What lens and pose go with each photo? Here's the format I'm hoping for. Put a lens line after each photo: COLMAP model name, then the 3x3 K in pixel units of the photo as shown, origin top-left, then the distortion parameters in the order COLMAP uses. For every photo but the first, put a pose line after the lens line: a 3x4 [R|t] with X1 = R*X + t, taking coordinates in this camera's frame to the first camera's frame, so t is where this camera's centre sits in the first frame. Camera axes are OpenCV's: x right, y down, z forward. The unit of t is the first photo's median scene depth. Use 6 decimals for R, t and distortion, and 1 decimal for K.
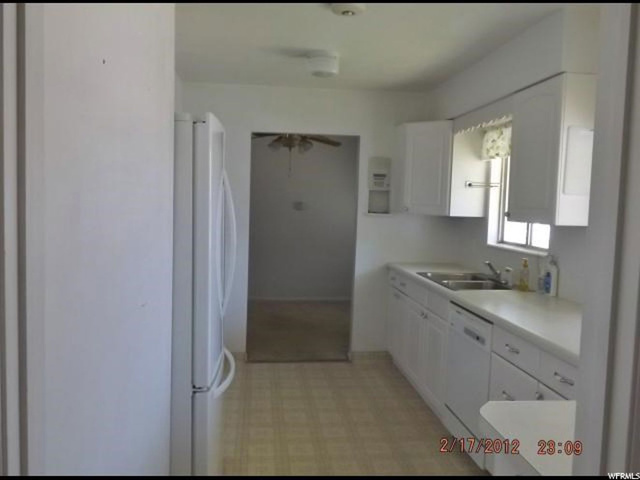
lens RADIAL K [[530.6, 0, 320.0], [0, 530.6, 240.0], [0, 0, 1]] dist [-0.003071, -0.009415]
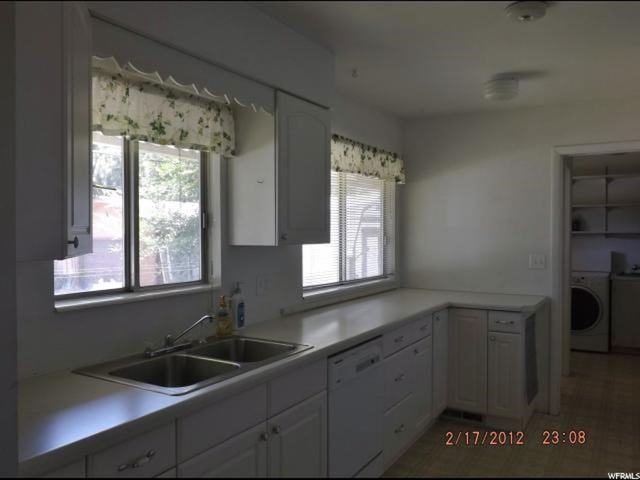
lens RADIAL K [[530.6, 0, 320.0], [0, 530.6, 240.0], [0, 0, 1]] dist [-0.003071, -0.009415]
pose [[-0.802971, -0.039909, 0.594681, -0.202398], [0.016317, 0.995910, 0.088868, -0.129052], [-0.595795, 0.081062, -0.799035, 1.799921]]
